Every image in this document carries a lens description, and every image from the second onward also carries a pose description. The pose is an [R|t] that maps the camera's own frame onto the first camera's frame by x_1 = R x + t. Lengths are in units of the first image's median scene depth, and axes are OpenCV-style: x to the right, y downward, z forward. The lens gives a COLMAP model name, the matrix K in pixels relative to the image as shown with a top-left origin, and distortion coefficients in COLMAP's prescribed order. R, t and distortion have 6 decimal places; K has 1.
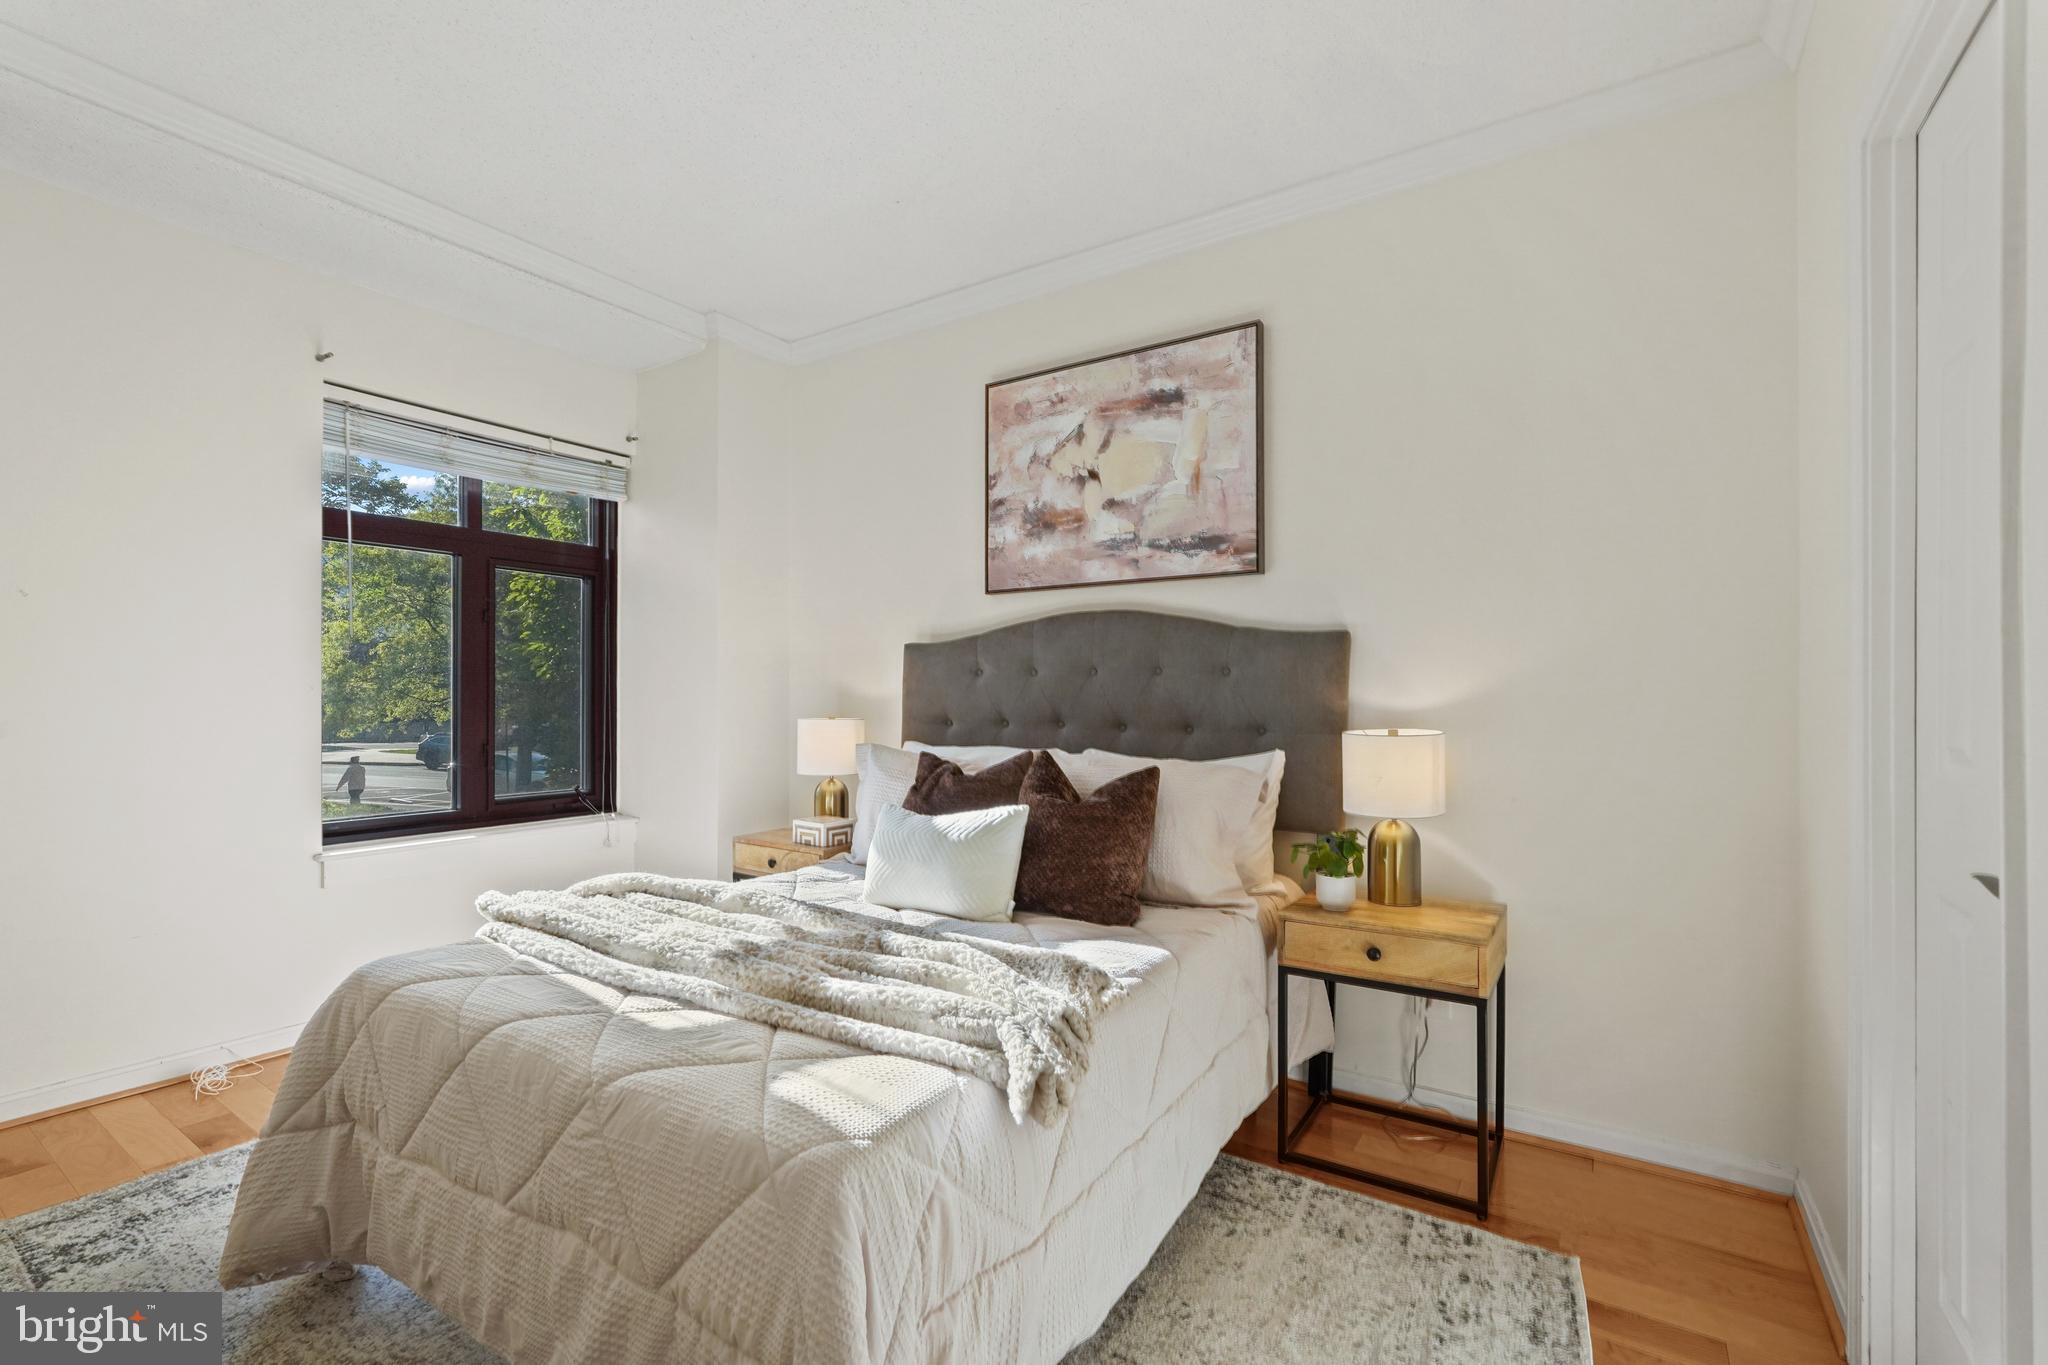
lens RADIAL K [[905.2, 0, 1007.8], [0, 905.2, 690.6], [0, 0, 1]] dist [-0.015395, 0.005847]
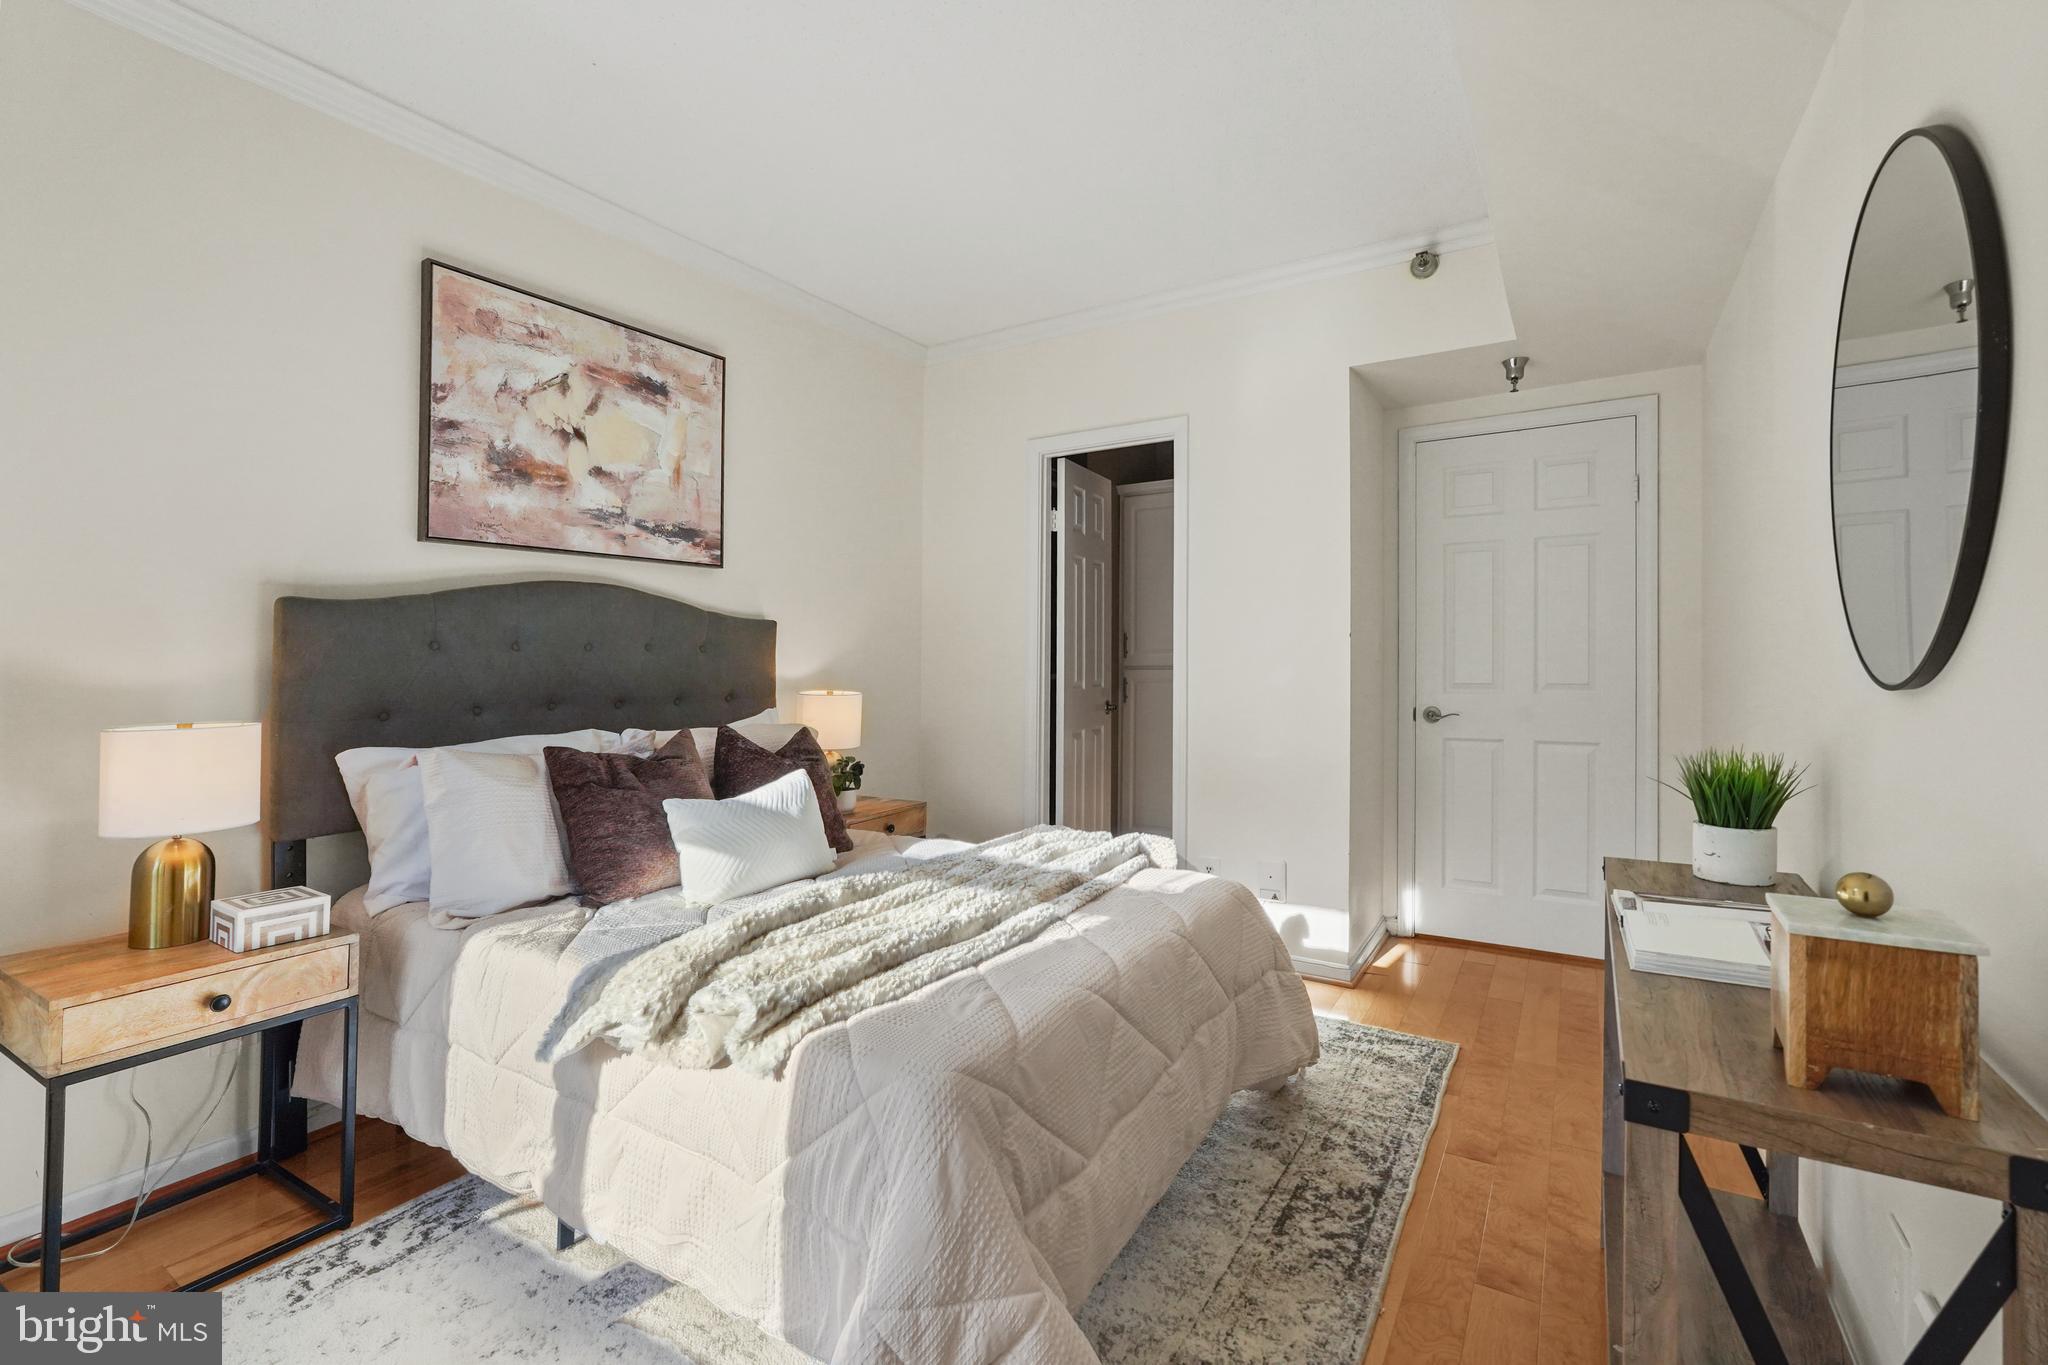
lens RADIAL K [[905.2, 0, 1039.2], [0, 905.2, 675.7], [0, 0, 1]] dist [-0.015395, 0.005847]
pose [[-0.053652, -0.019670, 0.998366, -0.871446], [0.007963, 0.999766, 0.020126, -0.007157], [-0.998528, 0.009029, -0.053483, 0.593947]]
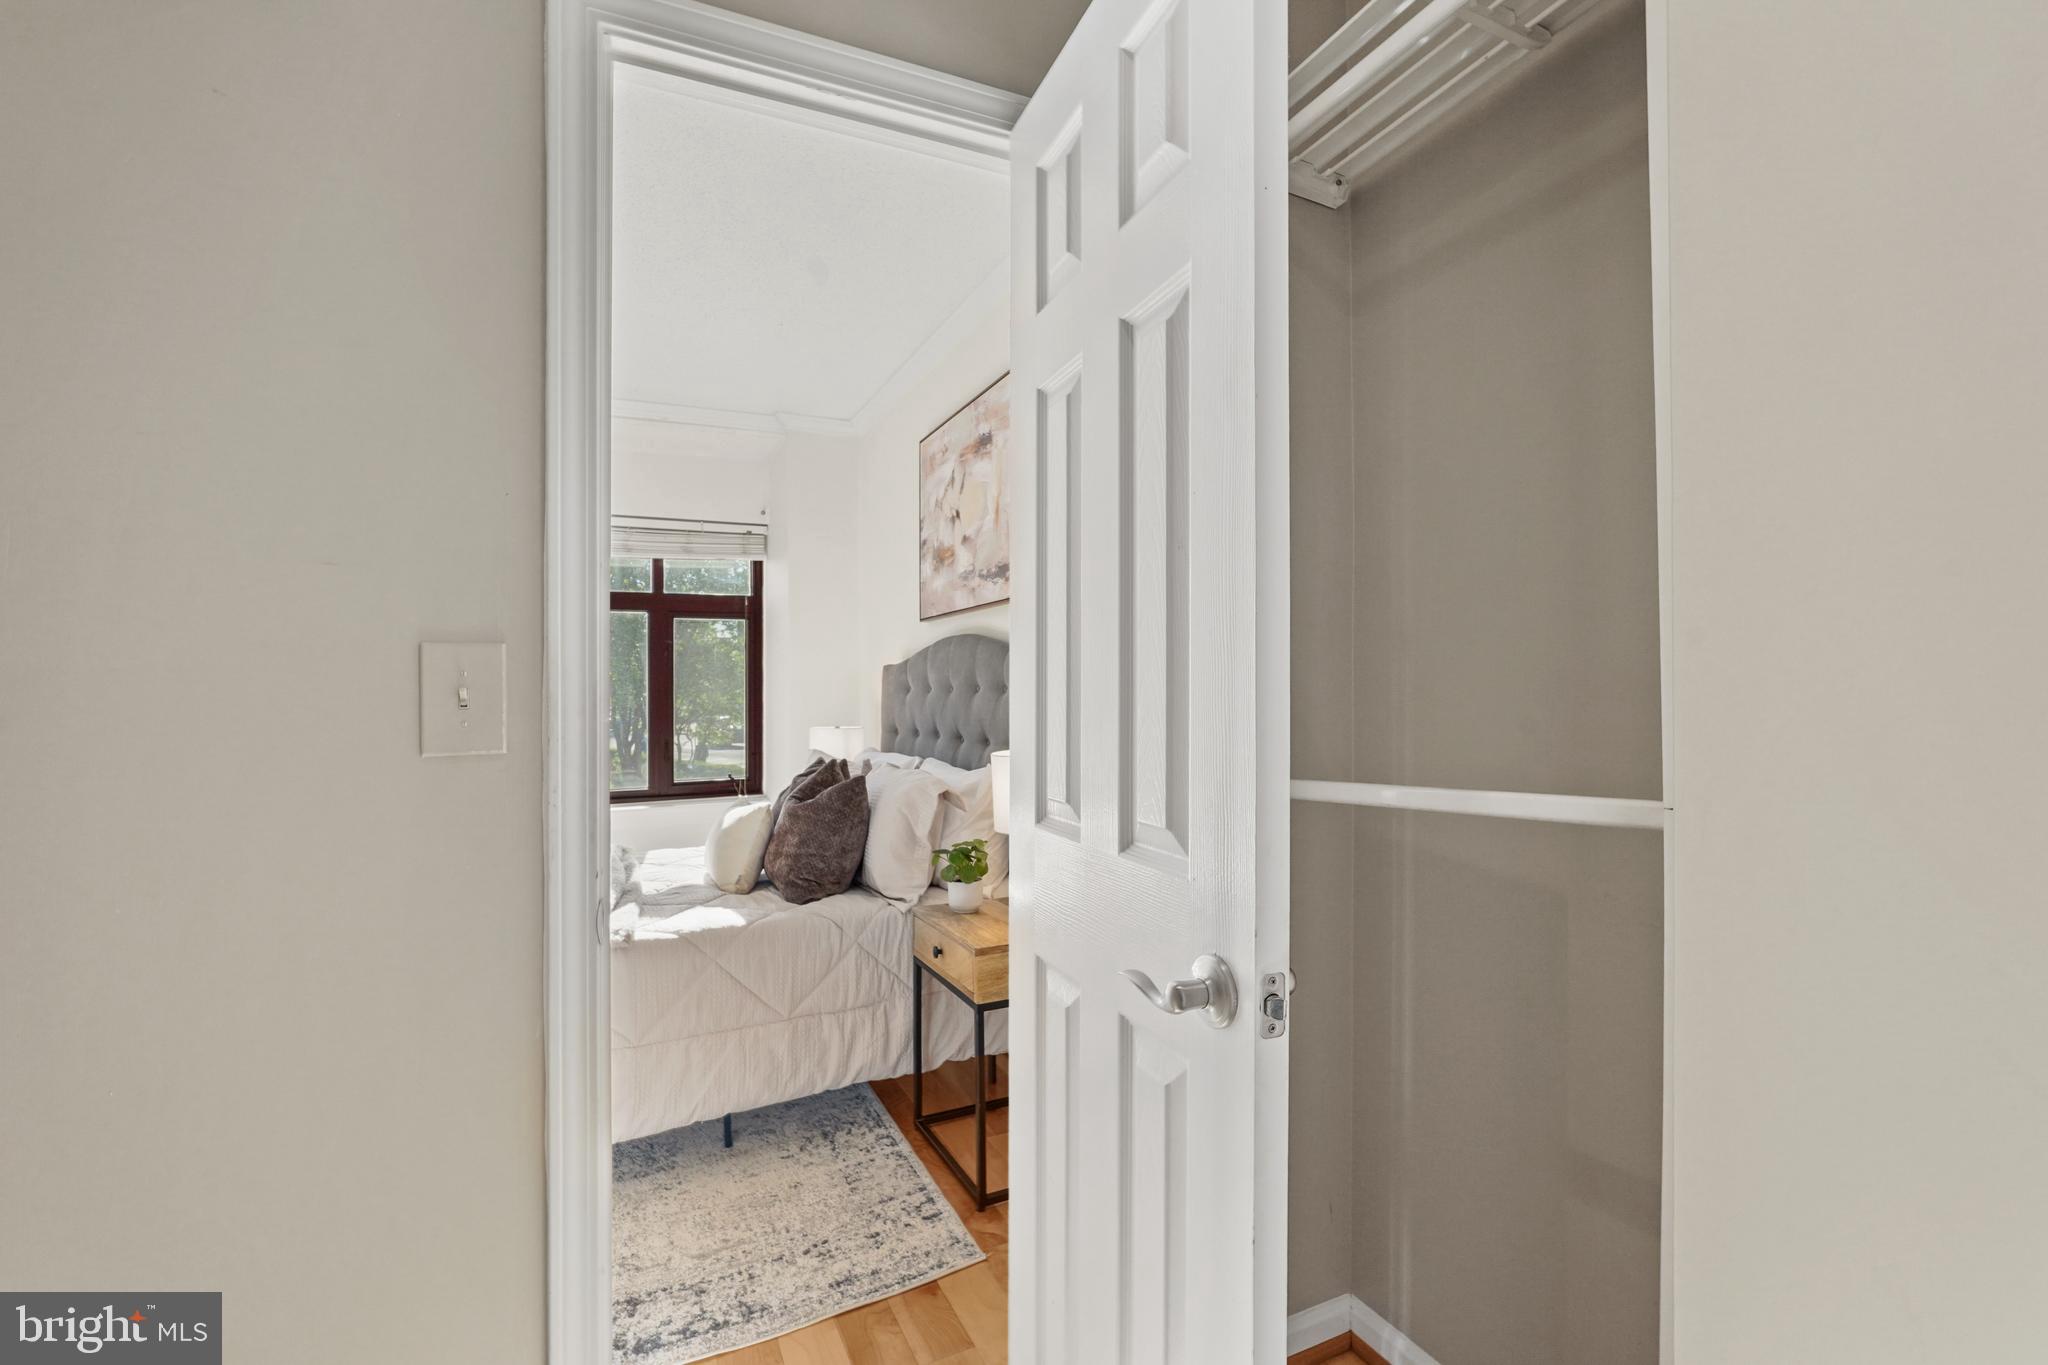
lens RADIAL K [[905.2, 0, 1032.5], [0, 905.2, 694.9], [0, 0, 1]] dist [-0.015395, 0.005847]
pose [[0.861316, -0.008130, -0.508005, 0.760157], [0.012400, 0.999911, 0.005021, -0.018920], [0.507918, -0.010624, 0.861340, 0.077801]]
